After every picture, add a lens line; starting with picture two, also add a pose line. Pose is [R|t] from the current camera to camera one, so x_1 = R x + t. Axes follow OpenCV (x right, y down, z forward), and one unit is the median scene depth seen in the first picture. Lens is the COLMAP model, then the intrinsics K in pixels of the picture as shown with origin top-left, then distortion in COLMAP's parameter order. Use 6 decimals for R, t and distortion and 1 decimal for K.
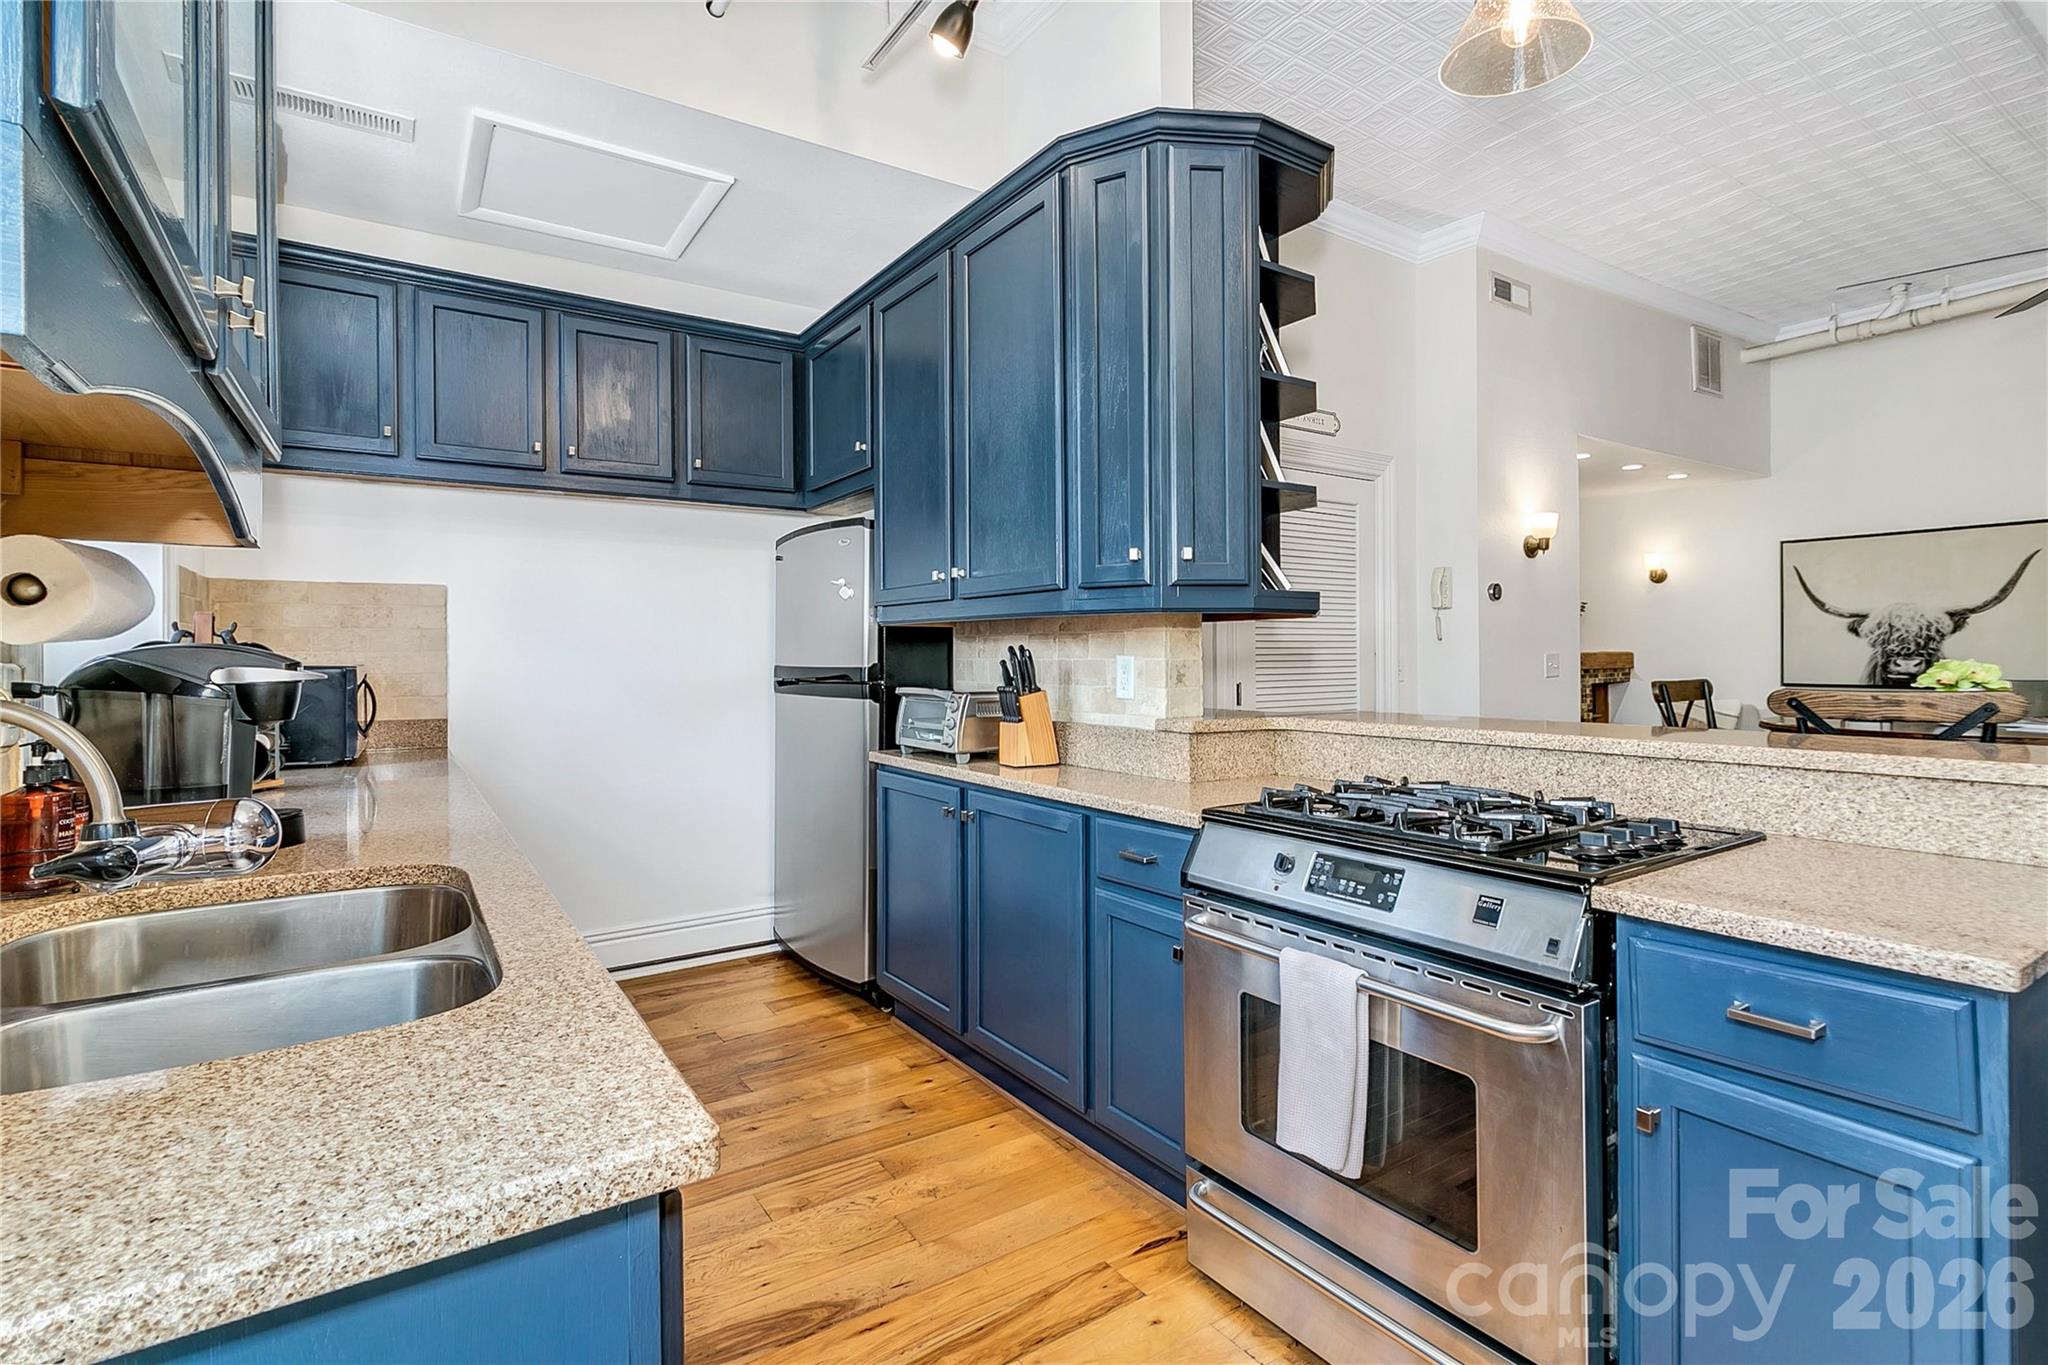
lens RADIAL K [[953.6, 0, 1014.8], [0, 953.6, 668.1], [0, 0, 1]] dist [0.005157, -0.001207]
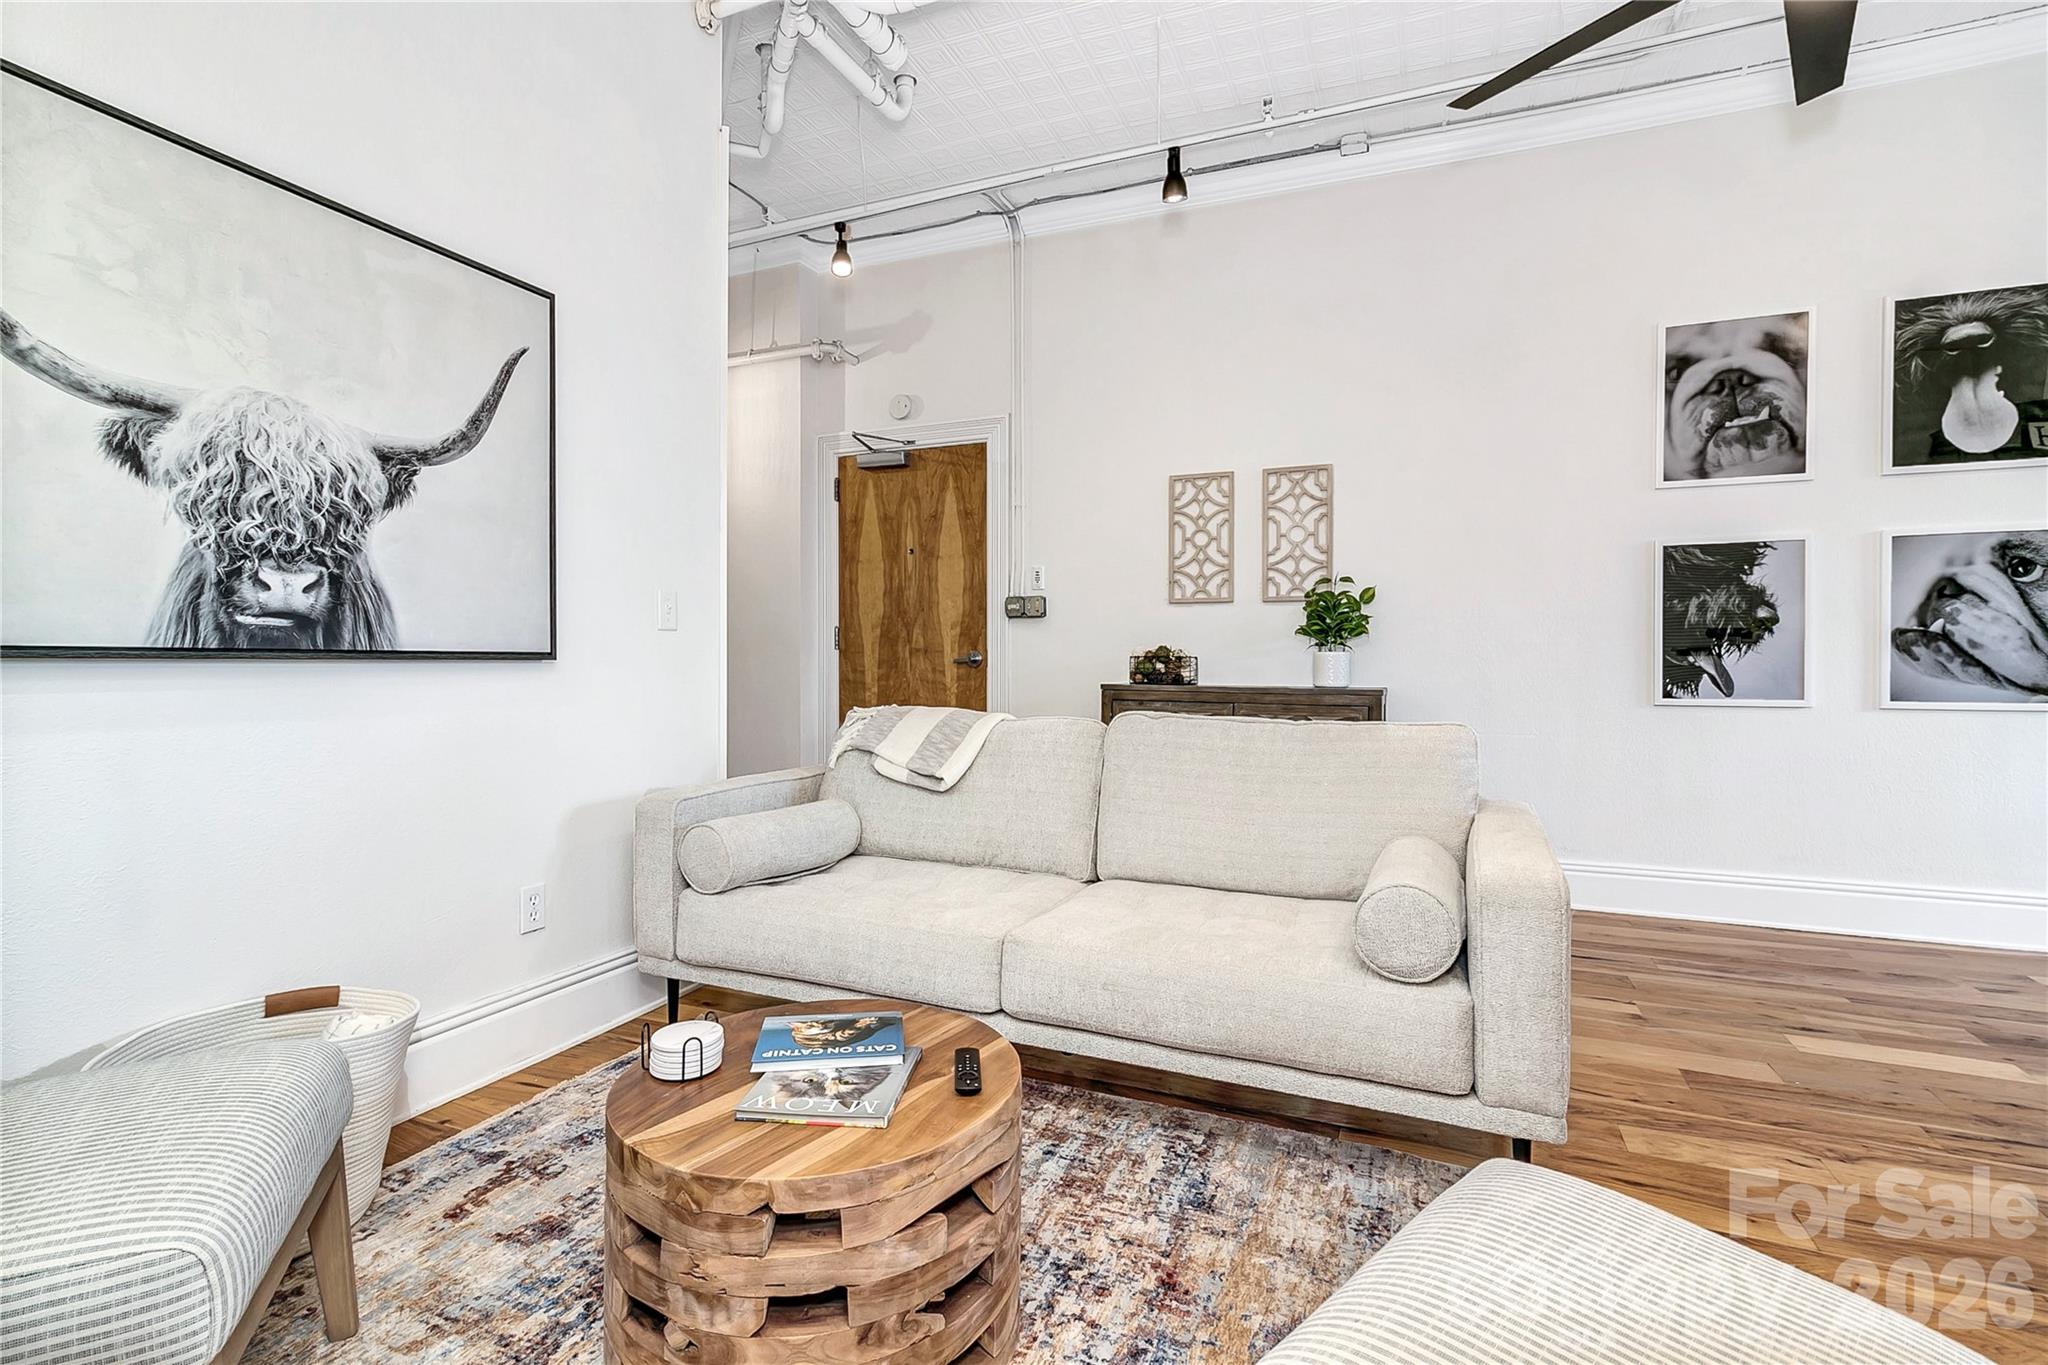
lens RADIAL K [[953.6, 0, 1022.7], [0, 953.6, 661.1], [0, 0, 1]] dist [0.005157, -0.001207]
pose [[-0.555719, 0.008450, 0.831327, 0.556371], [0.014966, 0.999888, -0.000159, 0.027398], [-0.831236, 0.012353, -0.555783, 1.037914]]
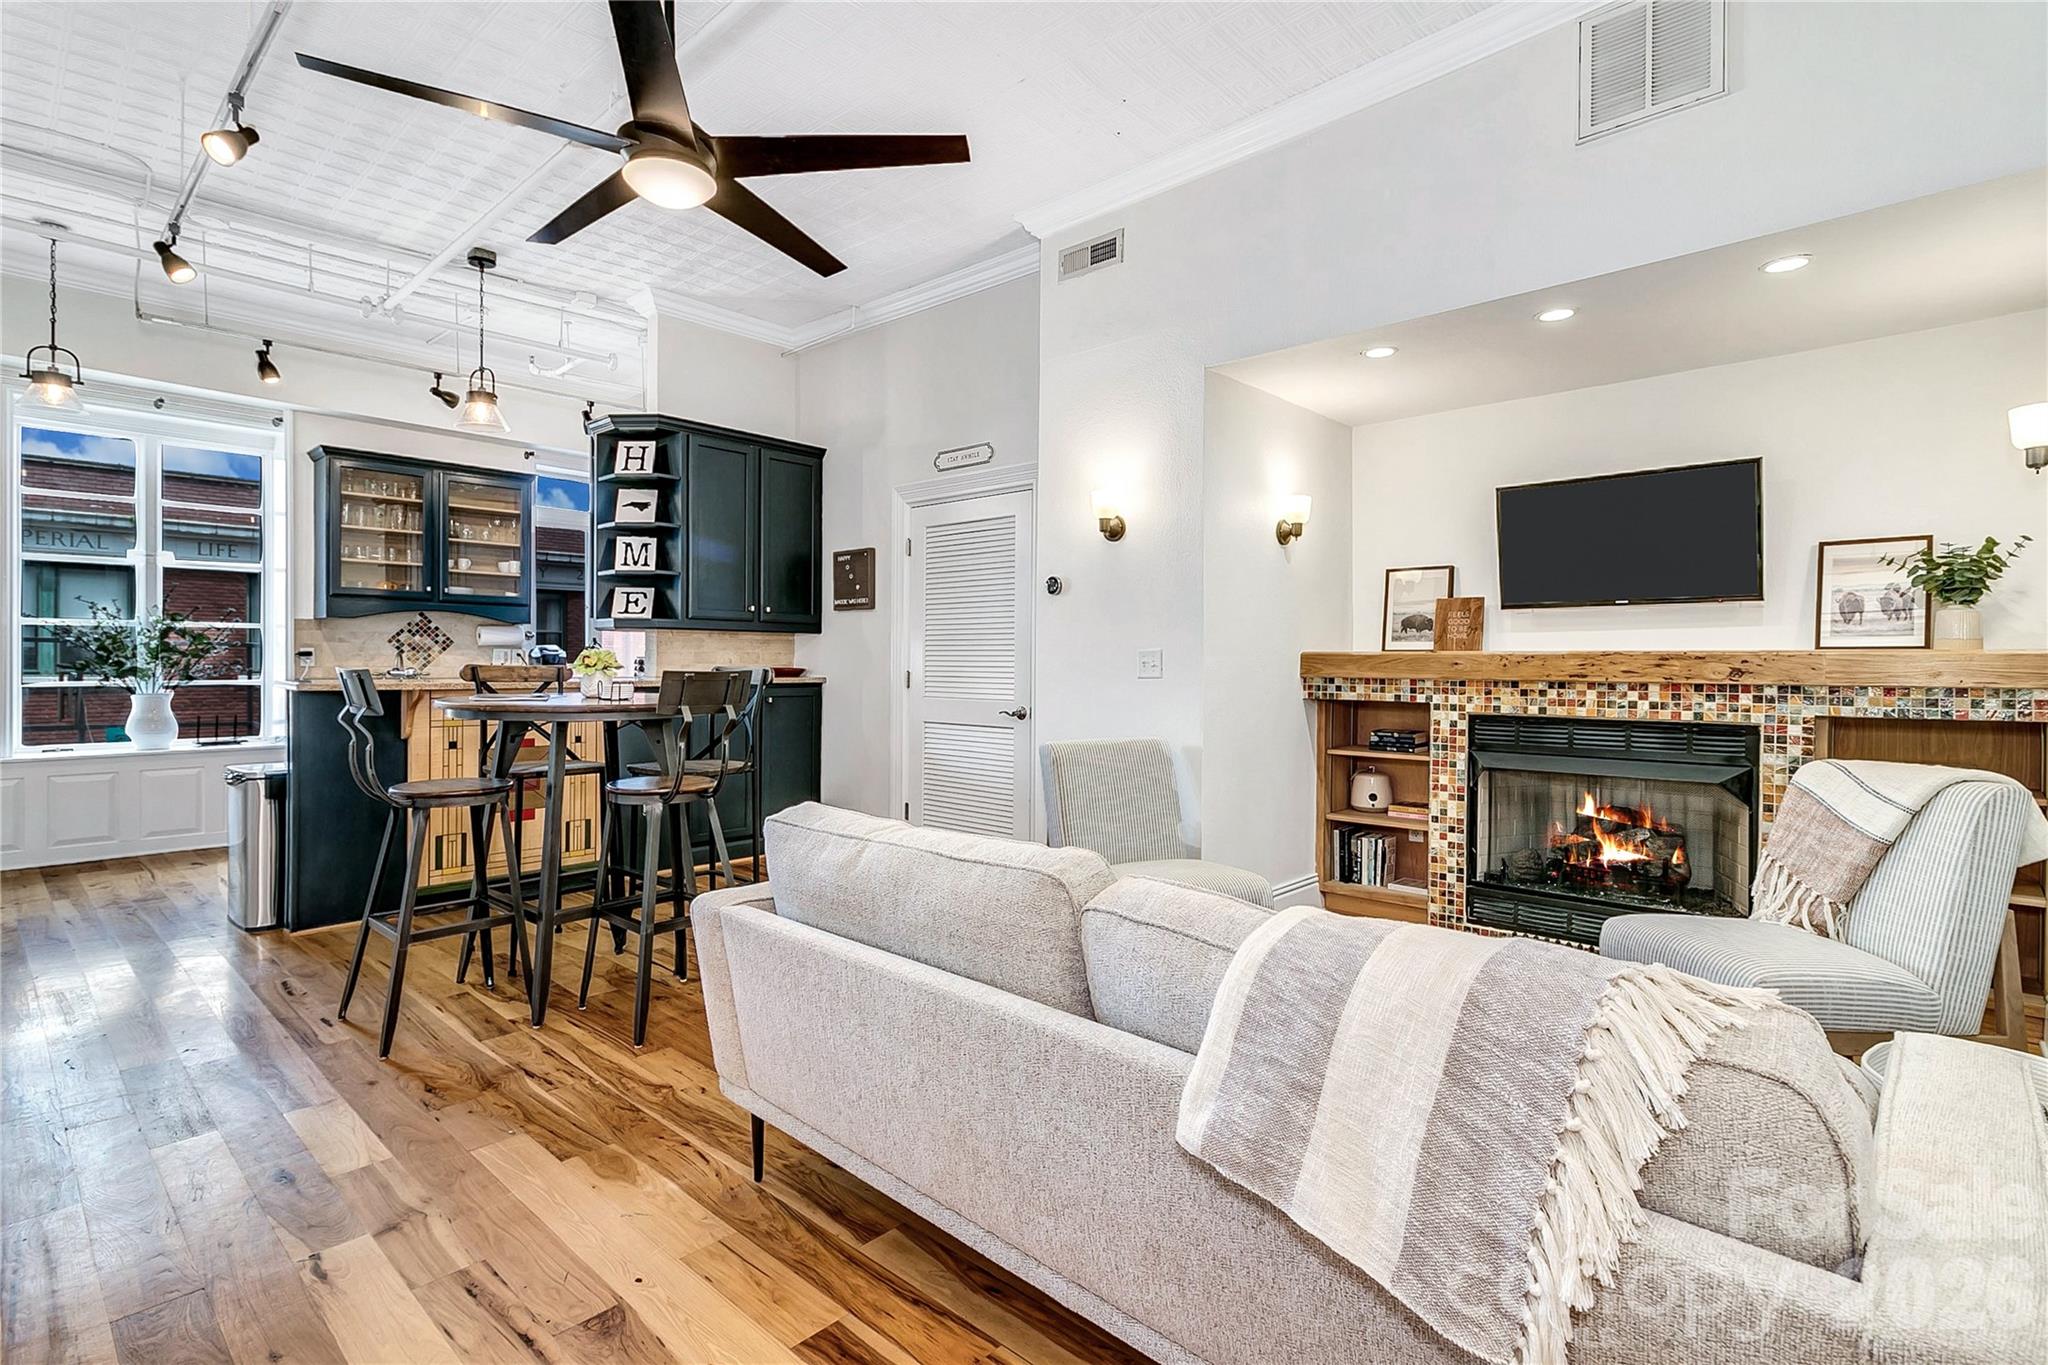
lens RADIAL K [[953.6, 0, 1016.9], [0, 953.6, 670.1], [0, 0, 1]] dist [0.005157, -0.001207]
pose [[0.248039, 0.016678, -0.968607, 1.216303], [-0.022165, 0.999688, 0.011537, -0.004443], [0.968497, 0.018607, 0.248331, 0.622291]]
